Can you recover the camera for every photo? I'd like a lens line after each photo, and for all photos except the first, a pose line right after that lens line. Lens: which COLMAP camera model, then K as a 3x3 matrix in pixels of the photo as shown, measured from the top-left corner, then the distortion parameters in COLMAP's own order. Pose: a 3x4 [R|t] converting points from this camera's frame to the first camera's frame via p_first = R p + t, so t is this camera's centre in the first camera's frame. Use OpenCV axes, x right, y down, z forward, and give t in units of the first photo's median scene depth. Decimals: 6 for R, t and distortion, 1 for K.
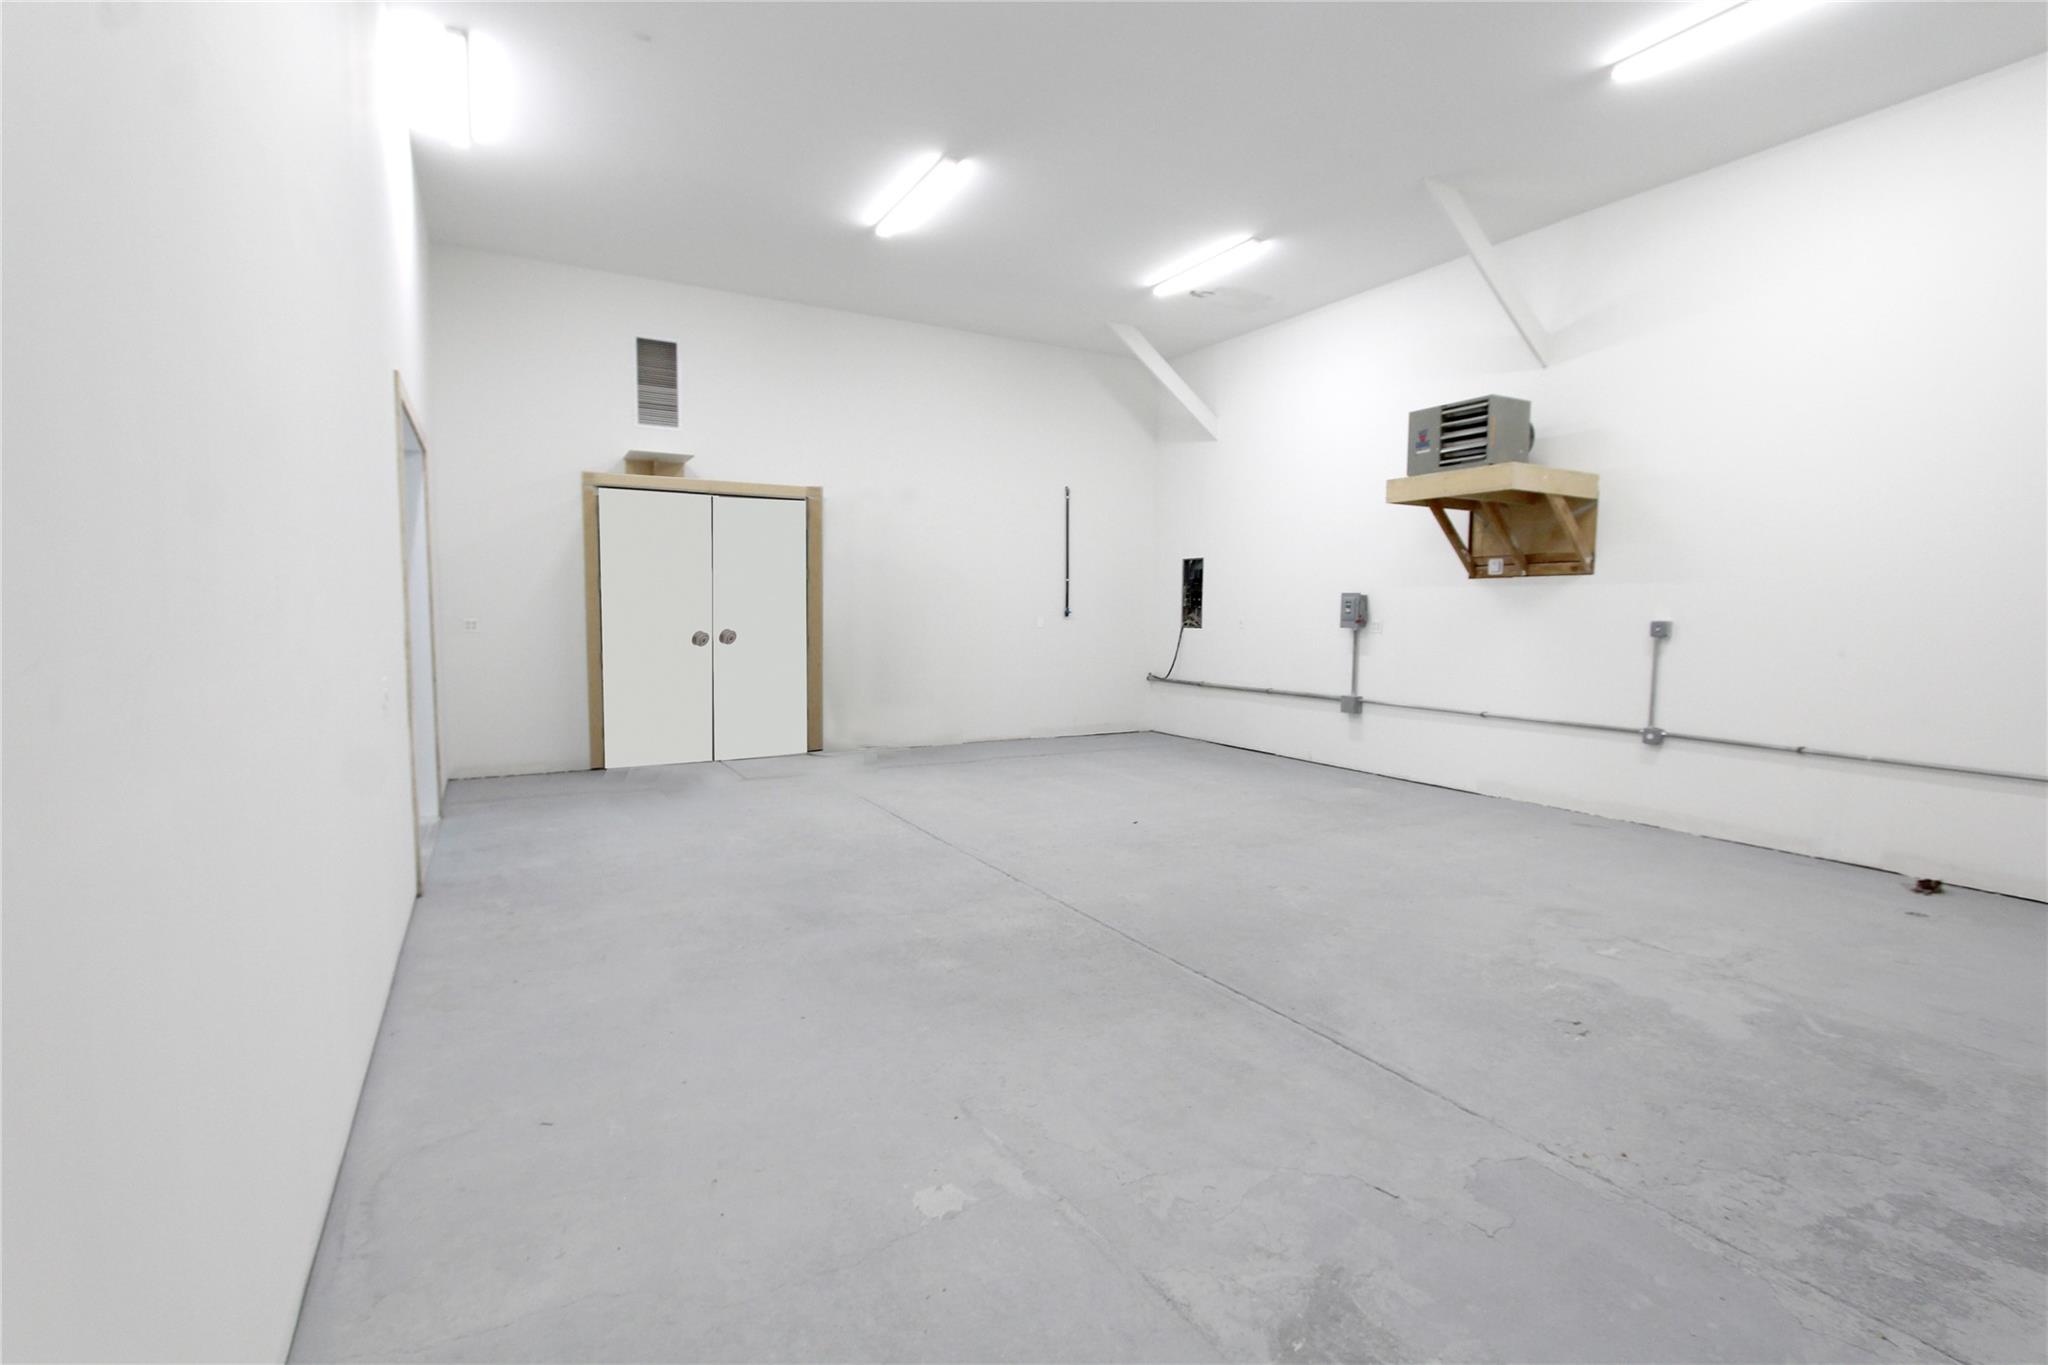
lens RADIAL K [[931.6, 0, 1024.3], [0, 931.6, 675.9], [0, 0, 1]] dist [-0.000458, 0.000119]
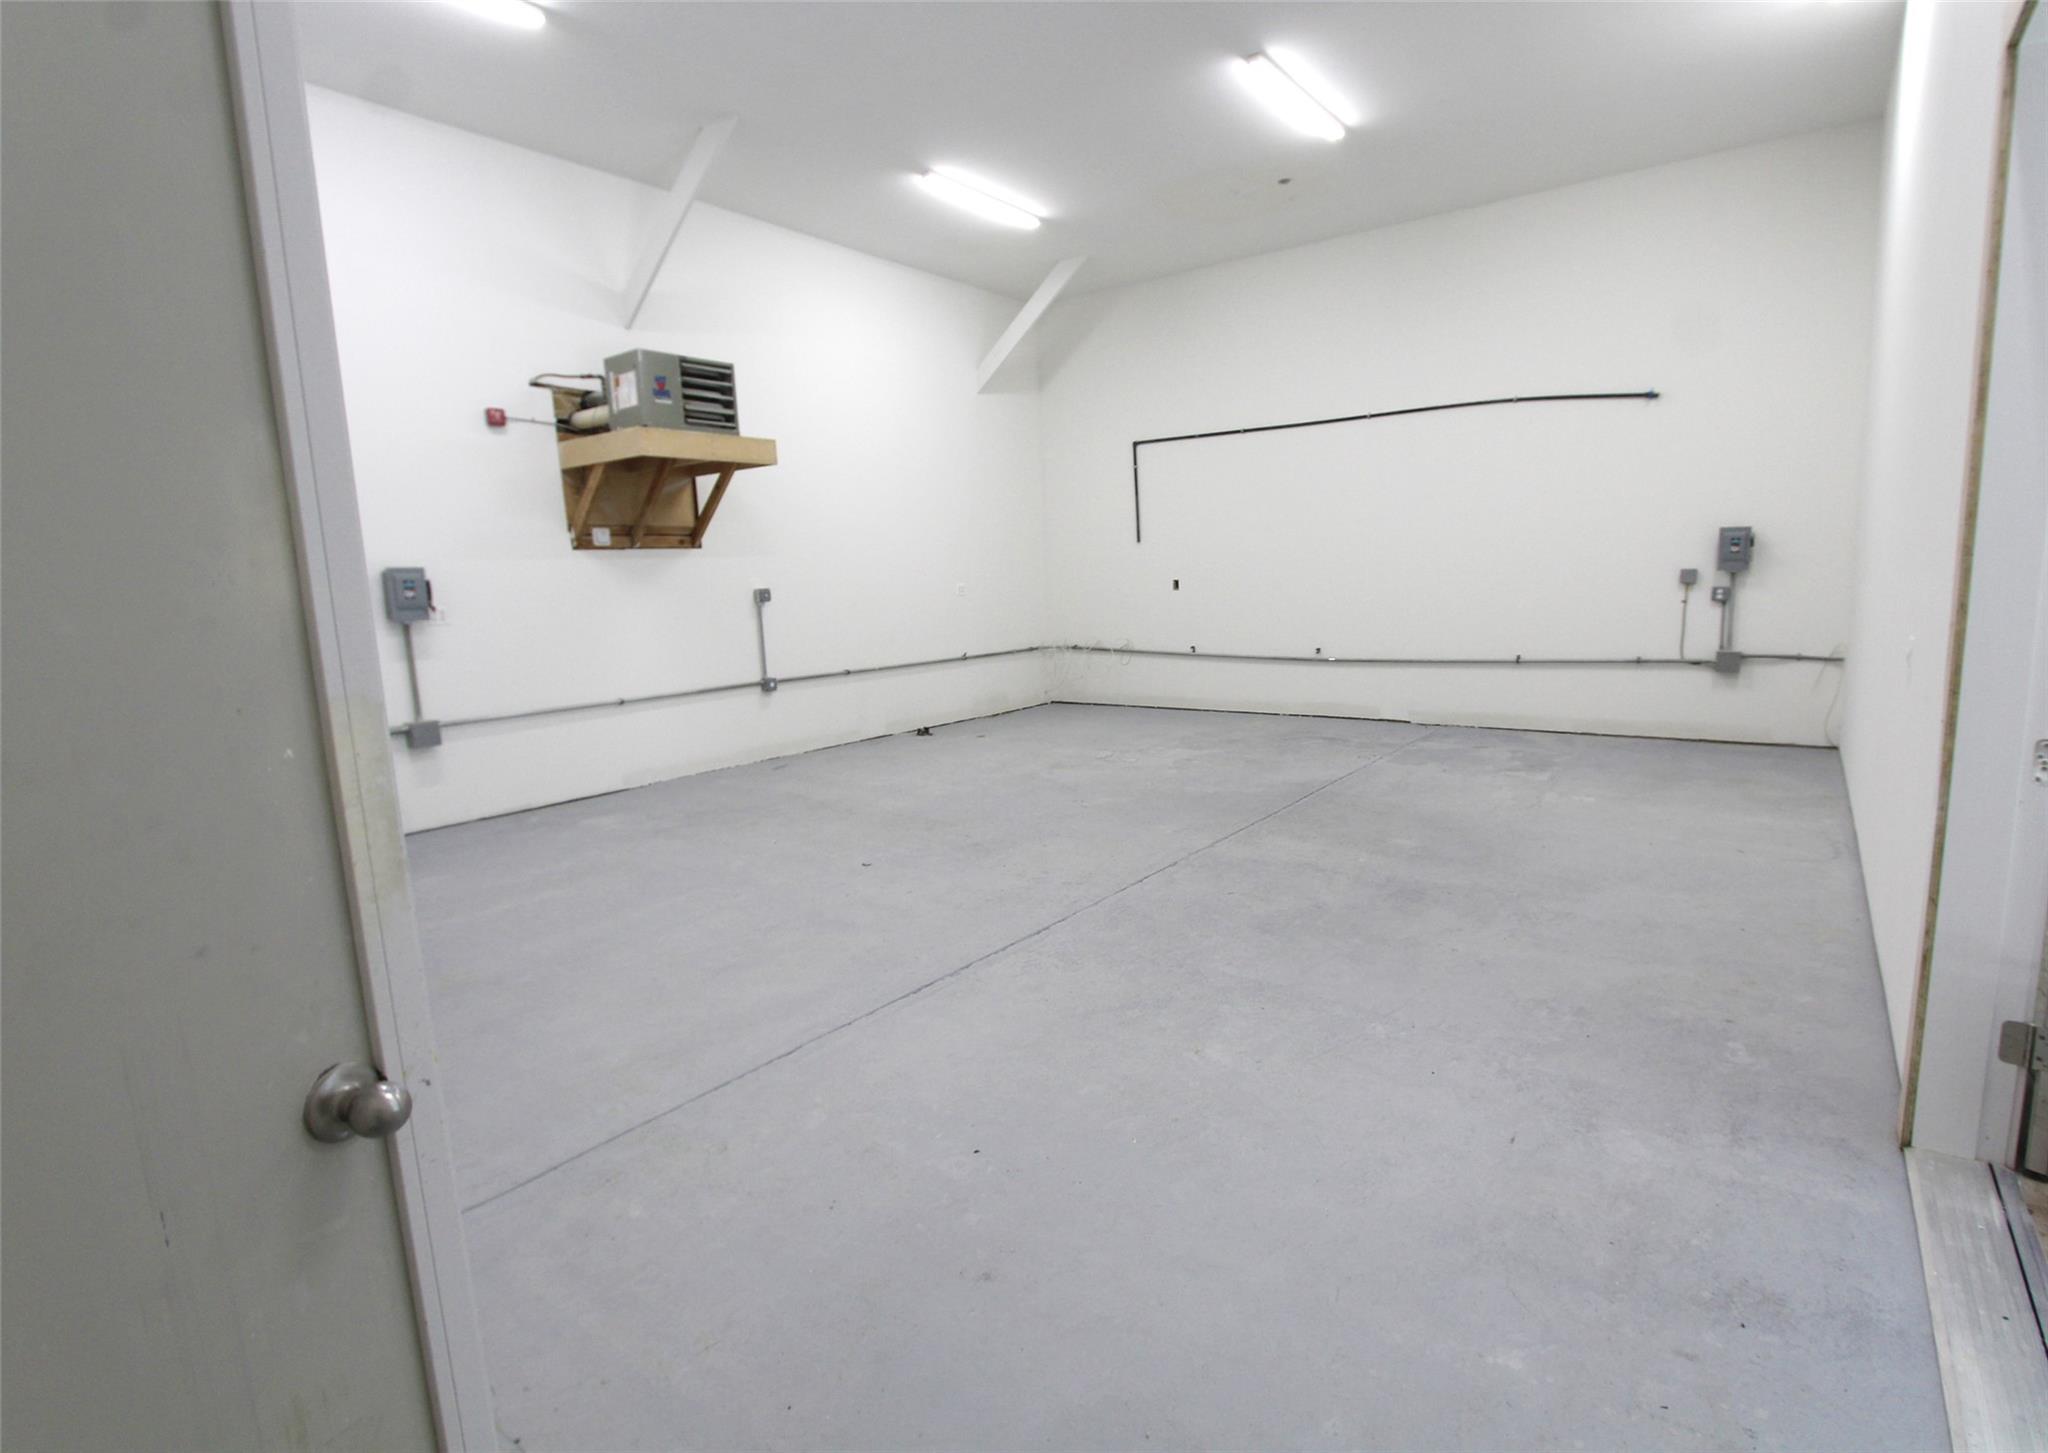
lens RADIAL K [[998.3, 0, 1077.6], [0, 998.3, 730.9], [0, 0, 1]] dist [-0.000761, 0.000002]
pose [[-0.409791, -0.137908, 0.901694, -0.626090], [0.096773, 0.976354, 0.193307, -0.082675], [-0.907032, 0.166476, -0.386755, 1.069559]]
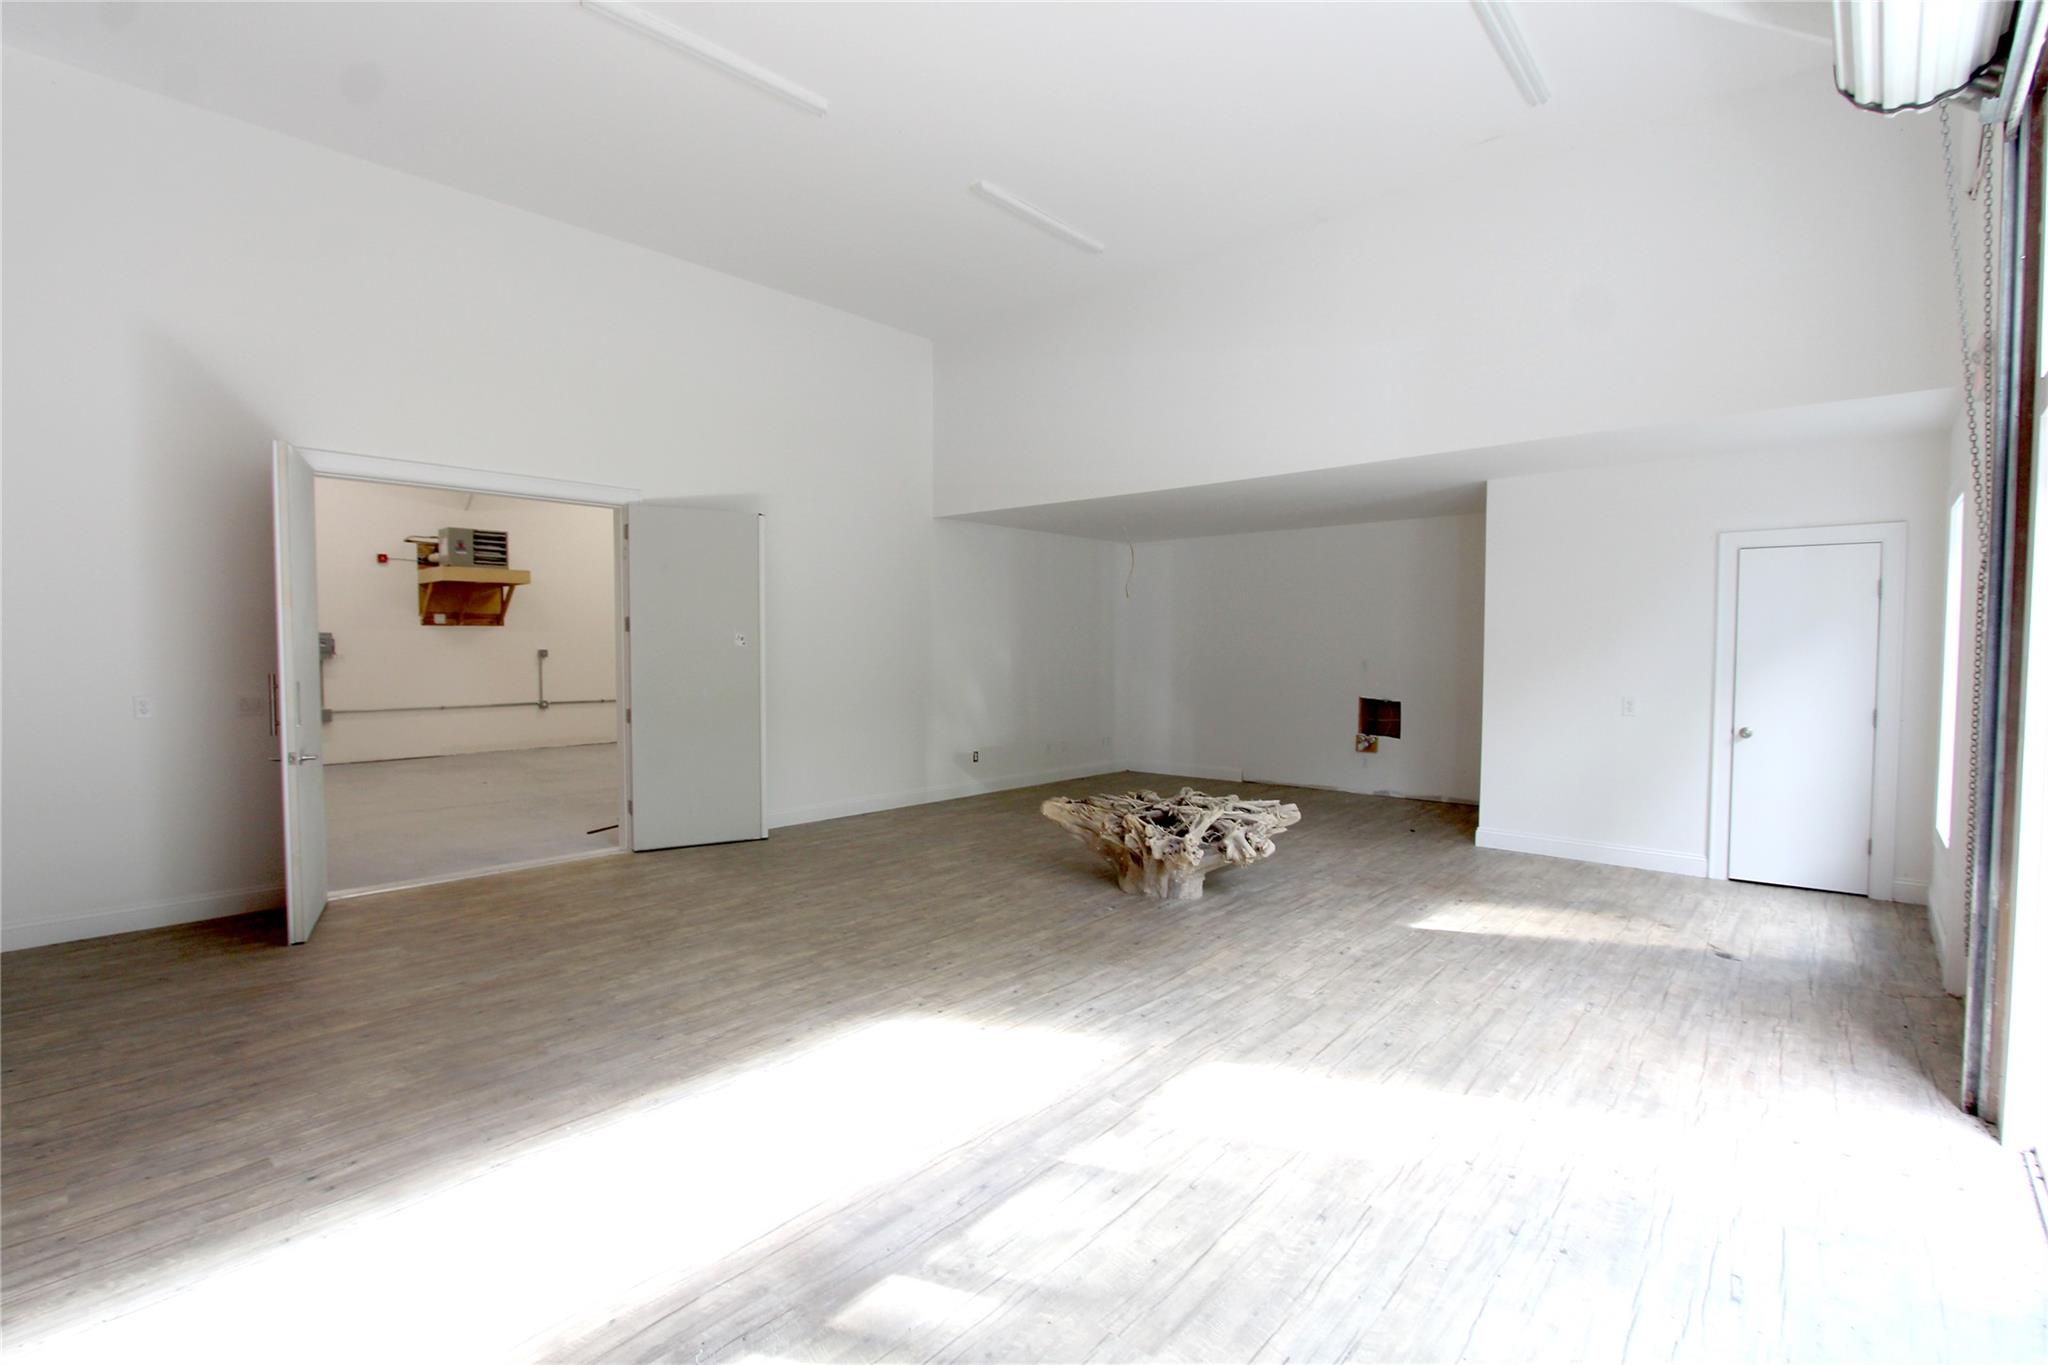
lens RADIAL K [[931.6, 0, 1021.2], [0, 931.6, 685.9], [0, 0, 1]] dist [-0.000458, 0.000119]
pose [[-0.299338, -0.053436, 0.952650, -1.531034], [0.063035, 0.995142, 0.075626, -0.062717], [-0.952063, 0.082688, -0.294516, 0.549767]]
